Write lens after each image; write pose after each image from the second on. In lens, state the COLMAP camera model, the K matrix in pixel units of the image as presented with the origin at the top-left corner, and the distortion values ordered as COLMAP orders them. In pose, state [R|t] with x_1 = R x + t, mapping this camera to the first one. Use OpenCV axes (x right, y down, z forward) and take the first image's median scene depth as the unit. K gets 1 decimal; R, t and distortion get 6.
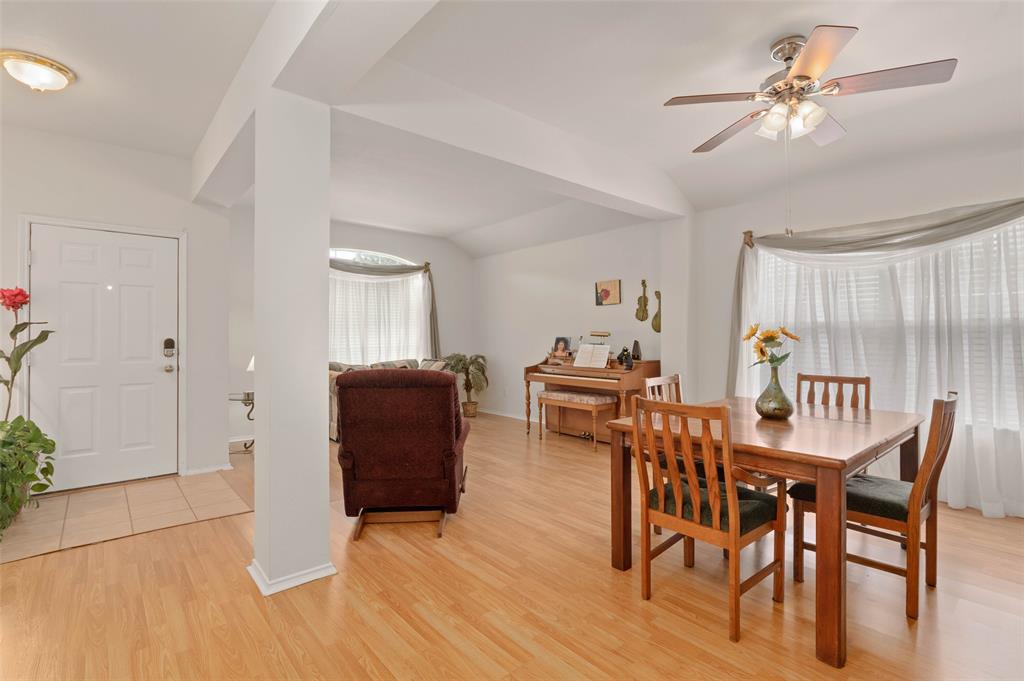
lens RADIAL K [[475.0, 0, 509.5], [0, 475.0, 342.3], [0, 0, 1]] dist [-0.007716, 0.000203]
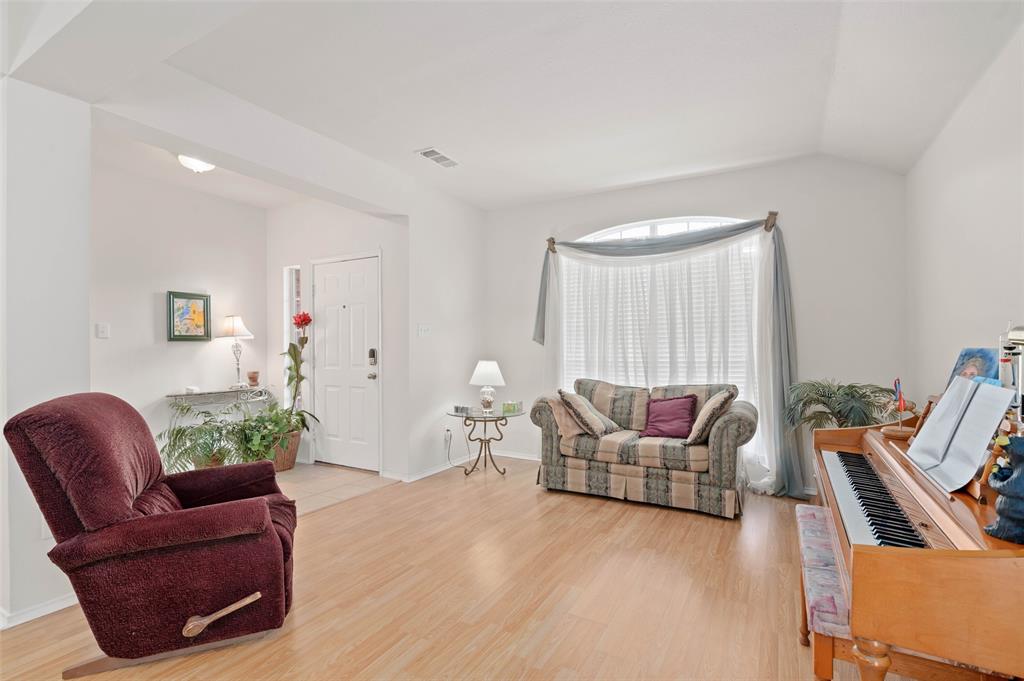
lens RADIAL K [[475.0, 0, 509.5], [0, 475.0, 342.3], [0, 0, 1]] dist [-0.007716, 0.000203]
pose [[0.330140, -0.006068, -0.943912, 0.248148], [-0.008667, 0.999918, -0.009460, -0.008675], [0.943892, 0.011304, 0.330060, 0.534969]]
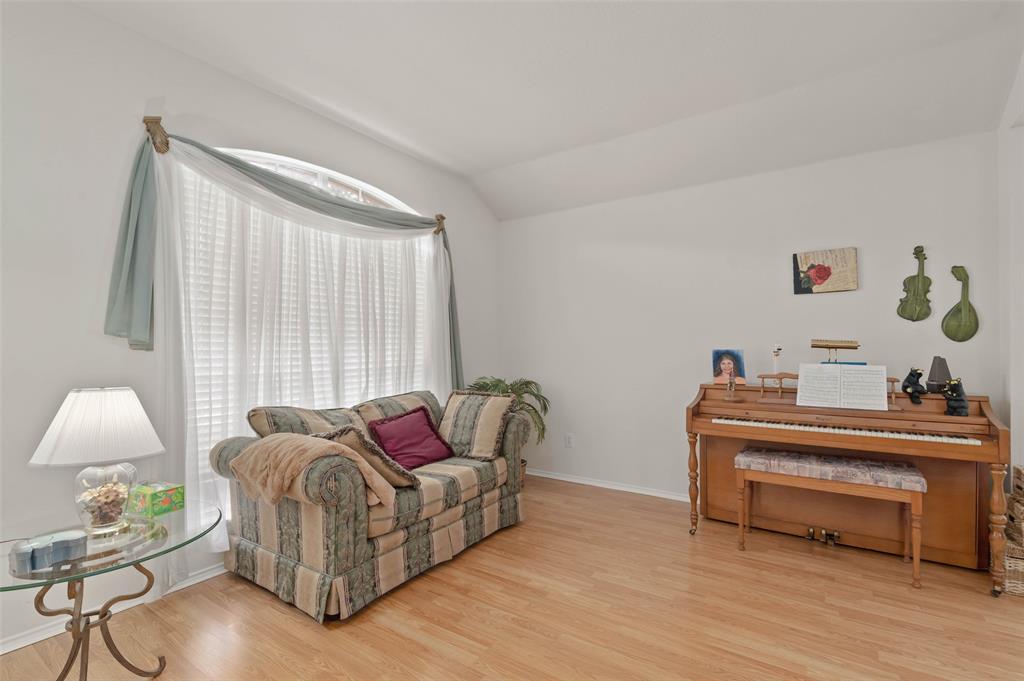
lens RADIAL K [[479.0, 0, 509.2], [0, 479.0, 336.5], [0, 0, 1]] dist [-0.002803, -0.000429]
pose [[0.966588, 0.006351, 0.256258, -0.240429], [0.002356, 0.999431, -0.033658, -0.006996], [-0.256326, 0.033138, 0.966022, 0.442327]]
